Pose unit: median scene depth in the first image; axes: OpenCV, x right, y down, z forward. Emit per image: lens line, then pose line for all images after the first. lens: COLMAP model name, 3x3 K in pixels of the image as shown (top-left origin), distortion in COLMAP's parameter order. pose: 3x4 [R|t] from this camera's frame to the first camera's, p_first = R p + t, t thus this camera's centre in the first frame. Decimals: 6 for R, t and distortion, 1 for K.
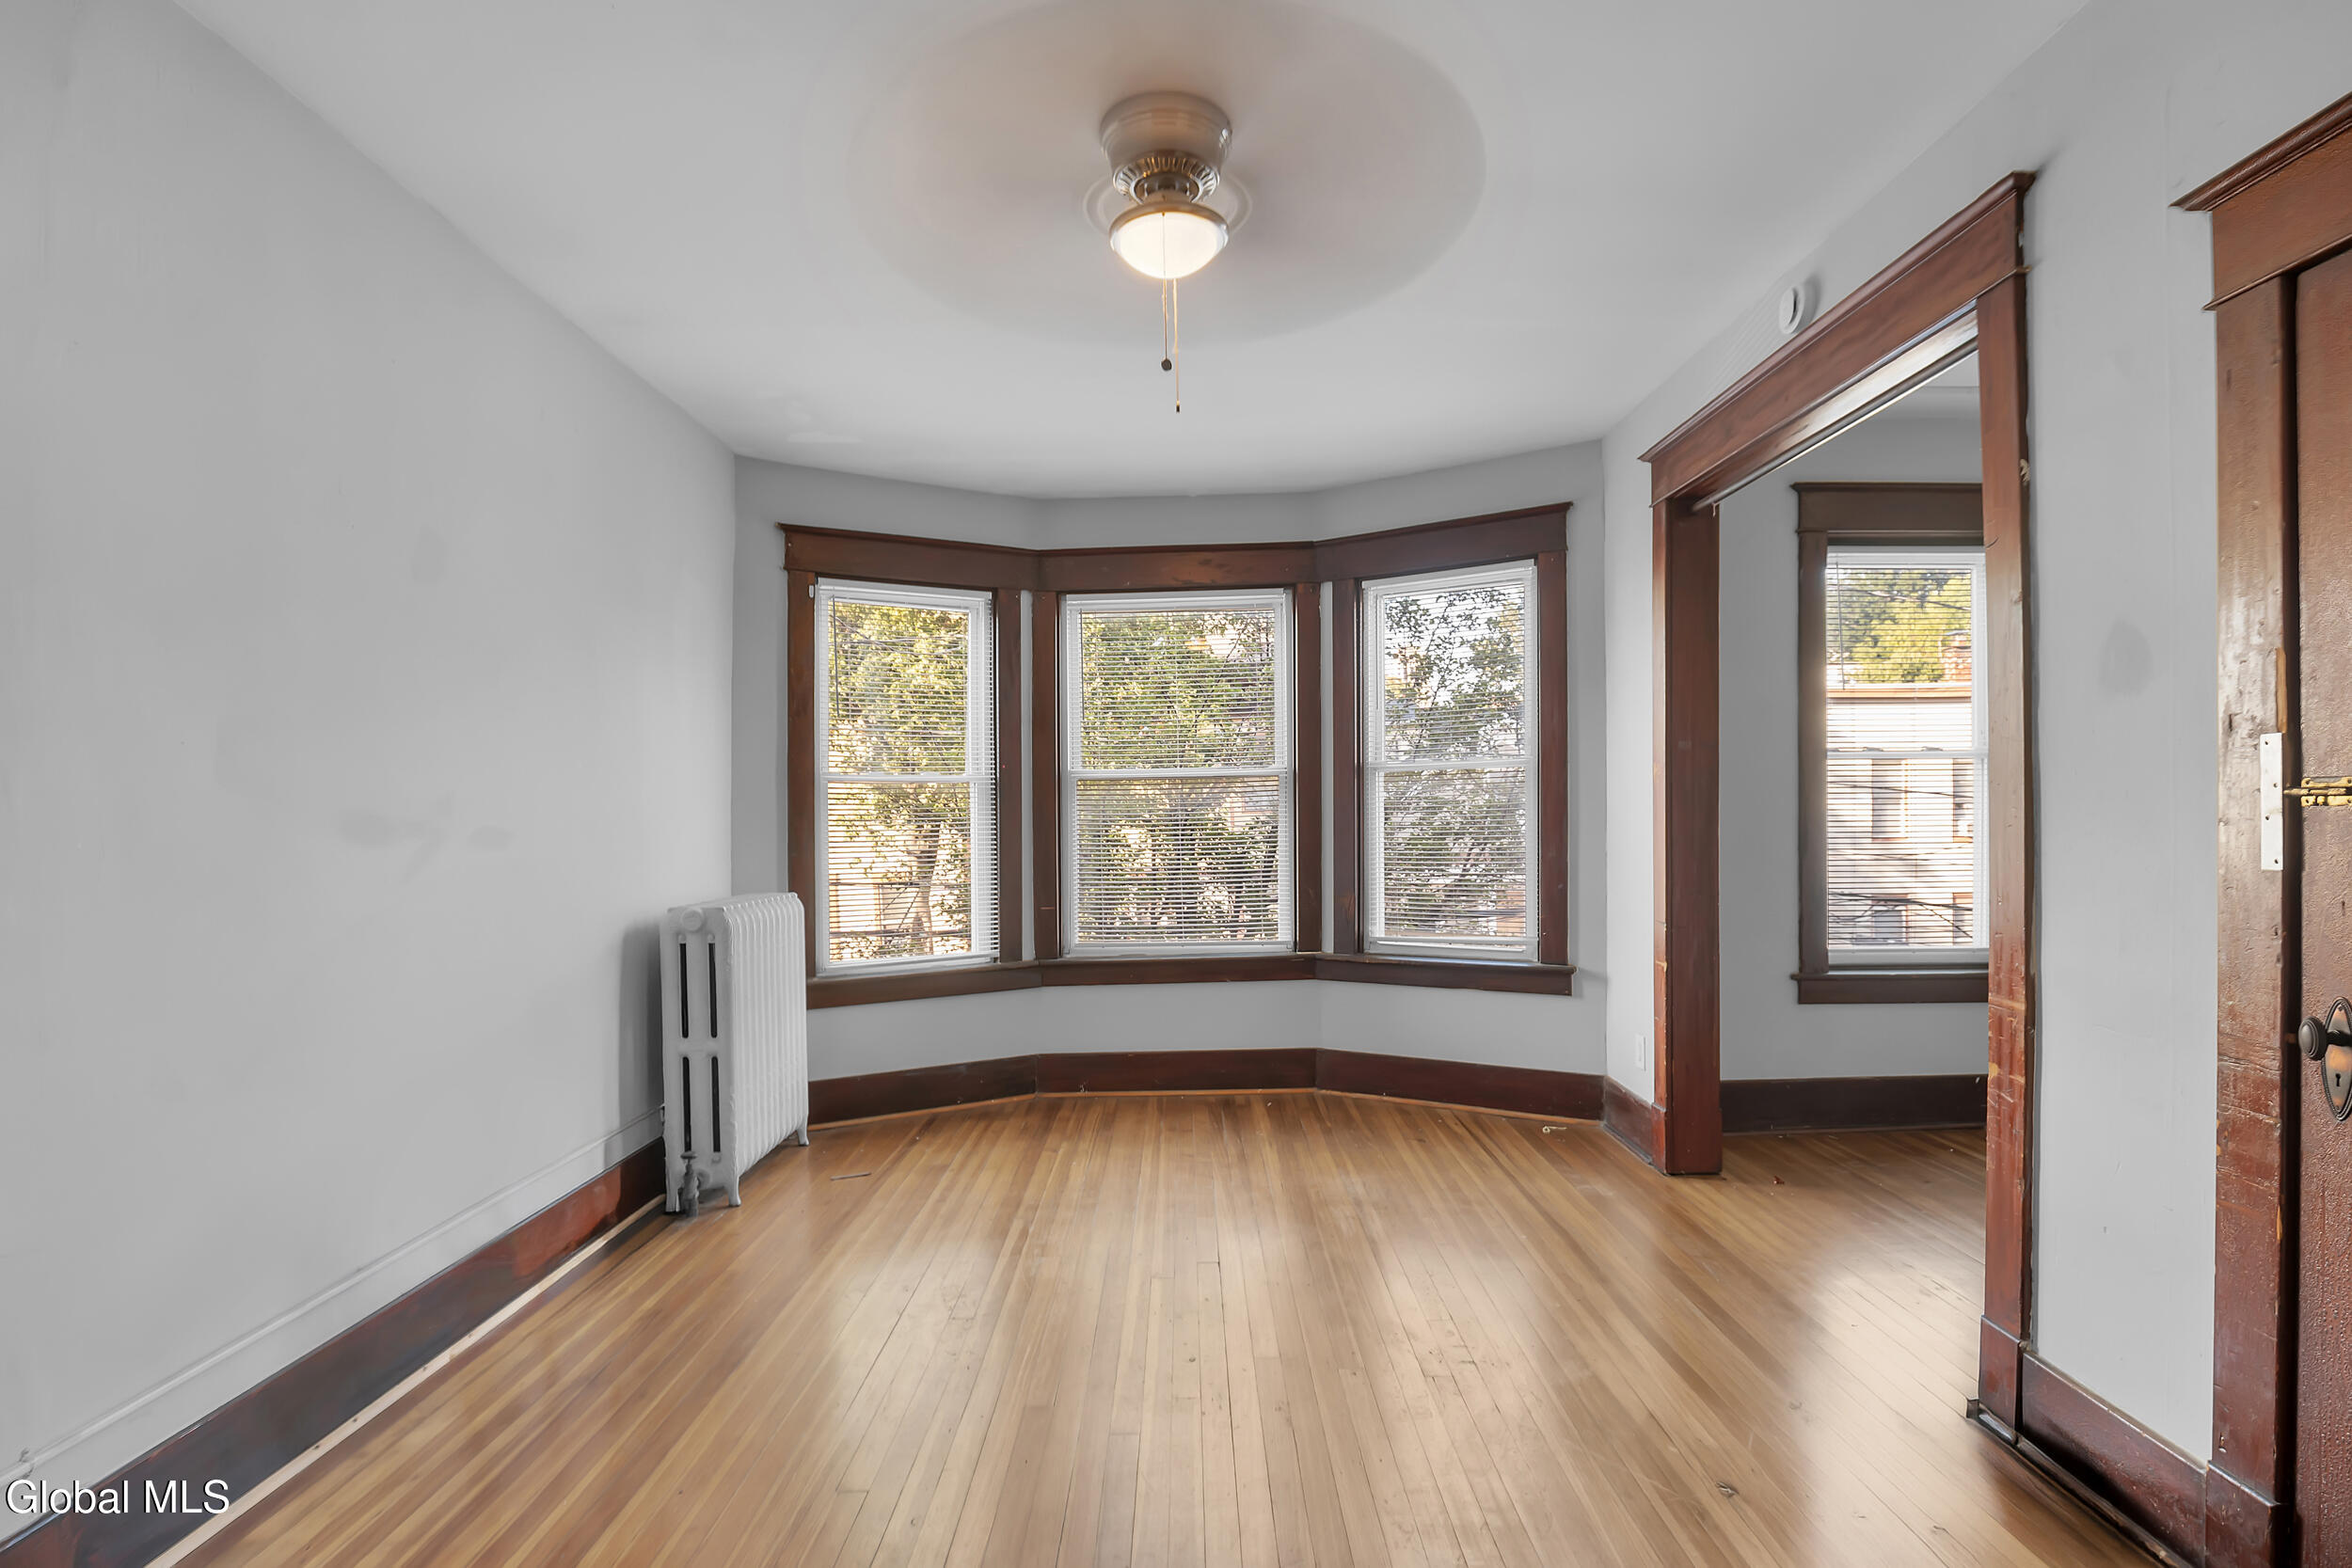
lens RADIAL K [[1140.6, 0, 1180.9], [0, 1140.6, 829.0], [0, 0, 1]] dist [-0.028084, -0.000055]
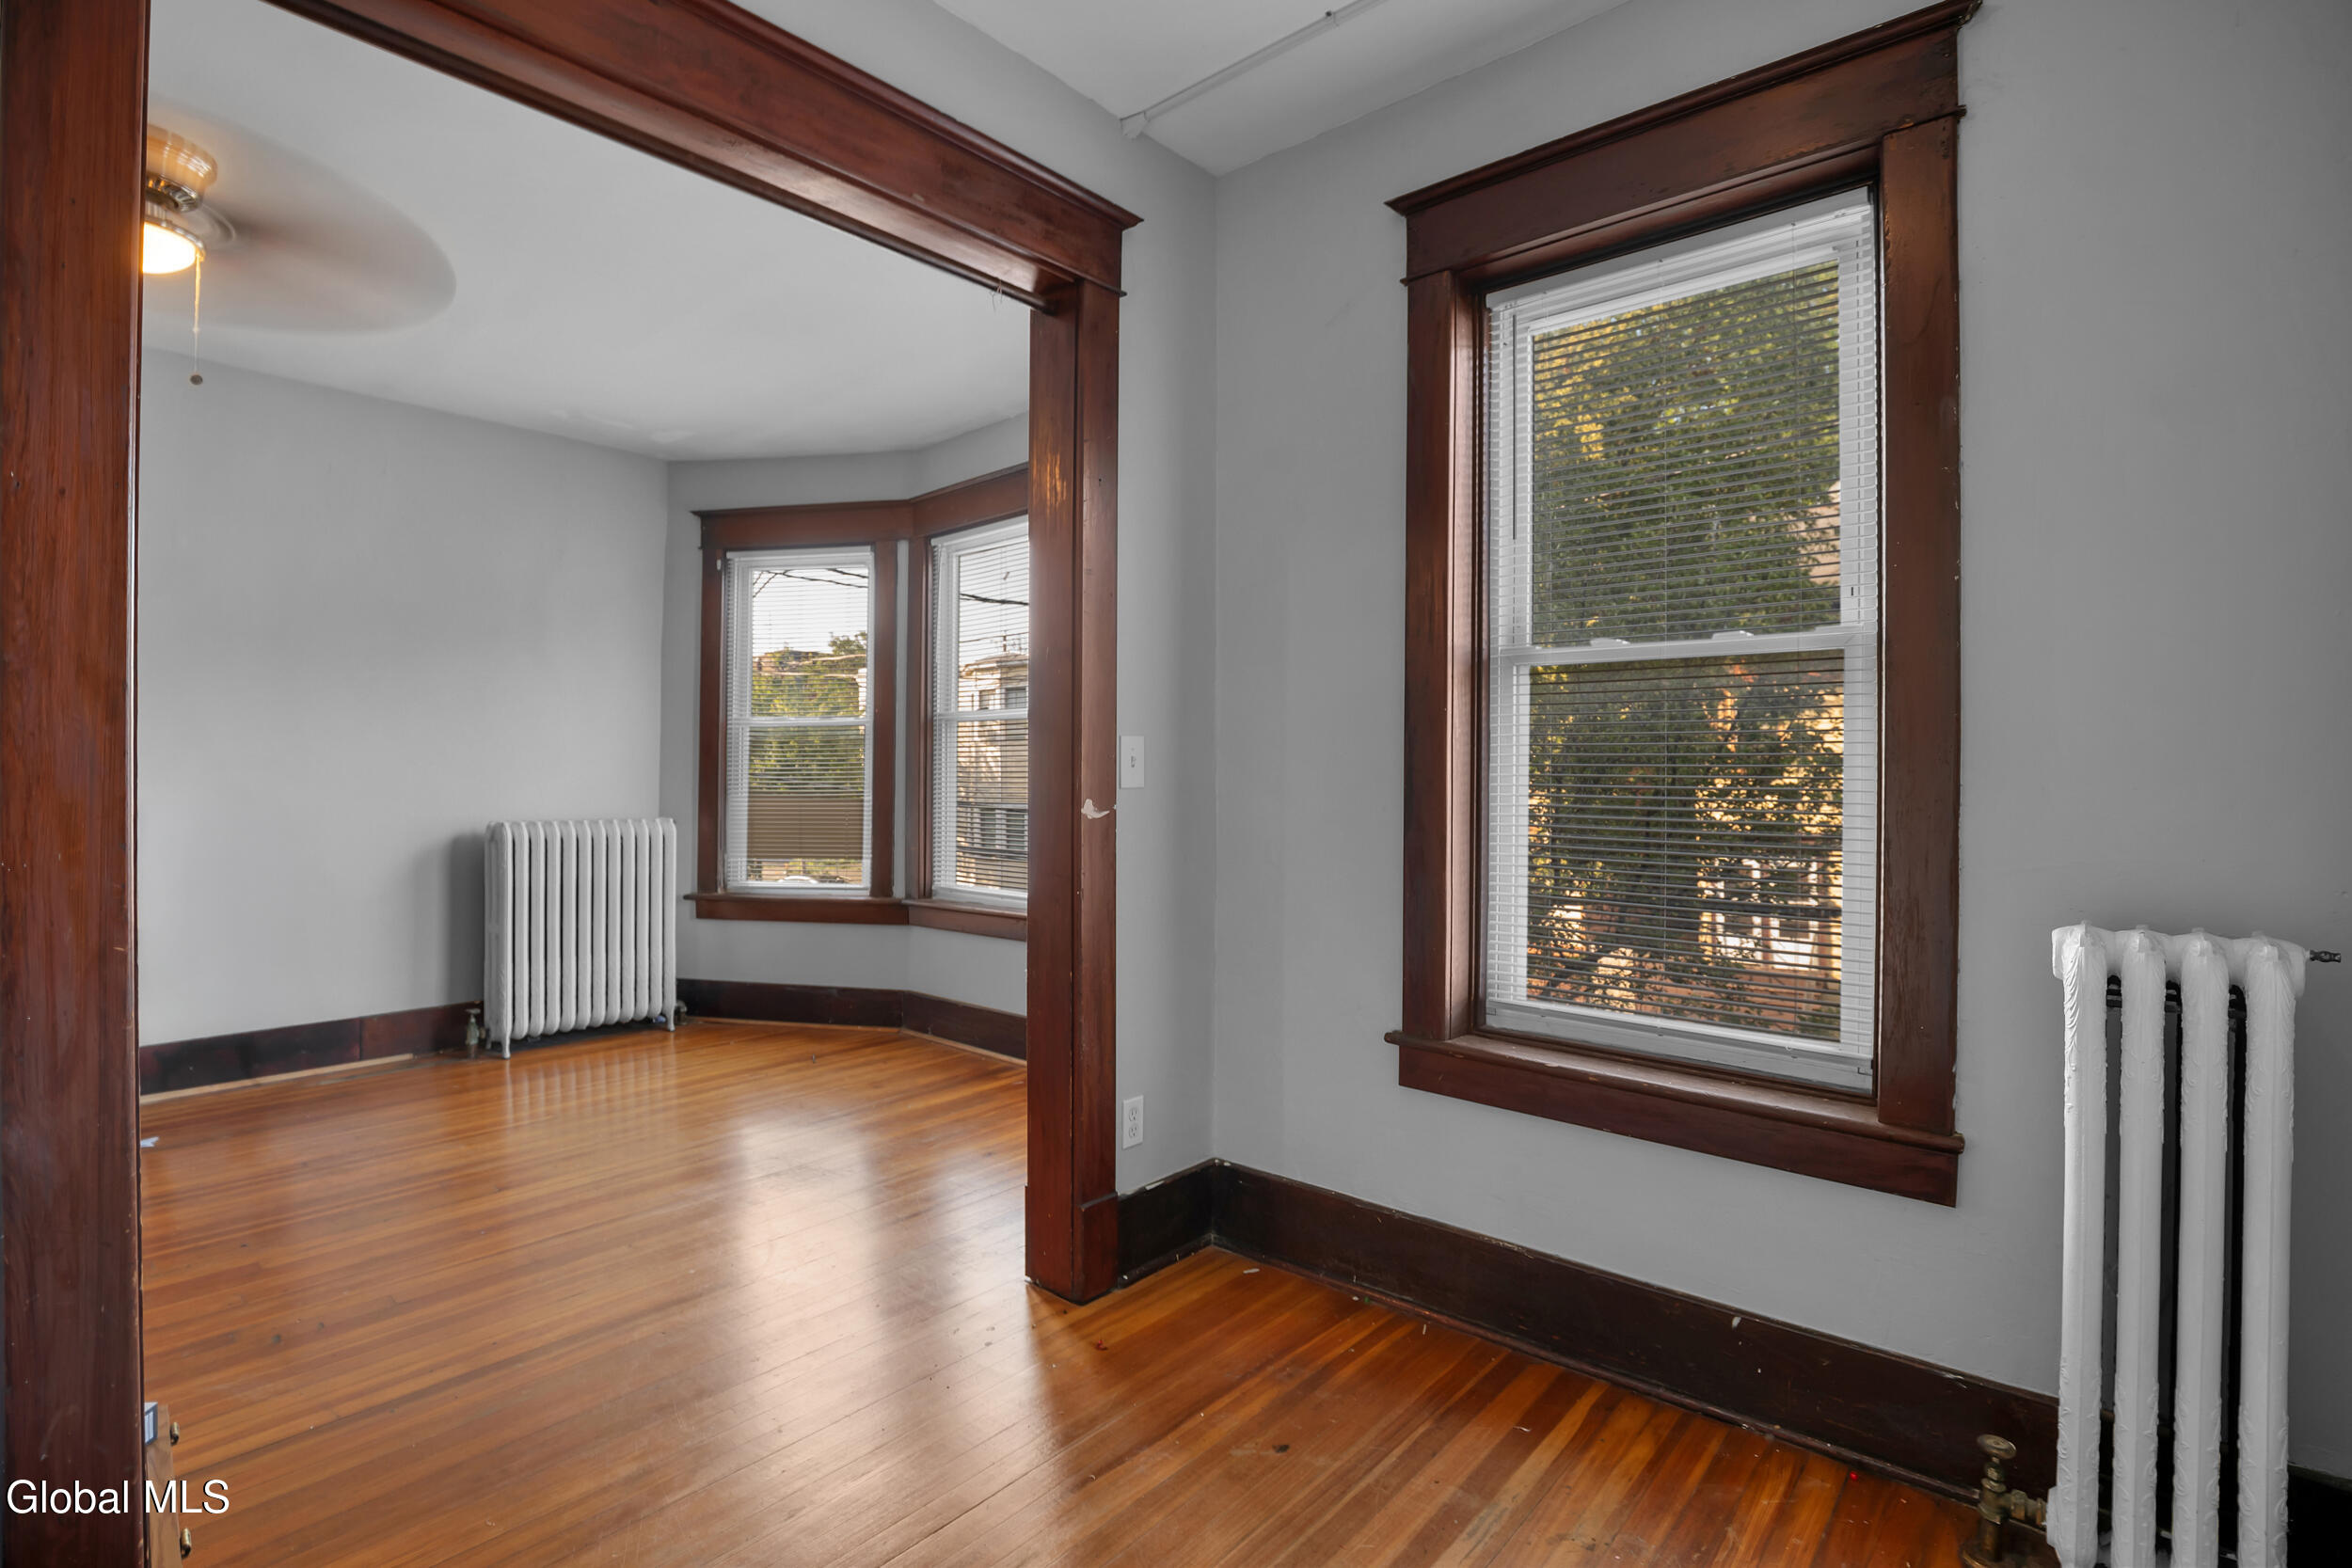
lens RADIAL K [[1104.1, 0, 1212.7], [0, 1104.1, 769.3], [0, 0, 1]] dist [-0.019875, 0.000173]
pose [[0.750478, 0.014648, -0.660733, 0.848359], [-0.019400, 0.999812, 0.000131, -0.006666], [0.660611, 0.012720, 0.750621, 0.504409]]
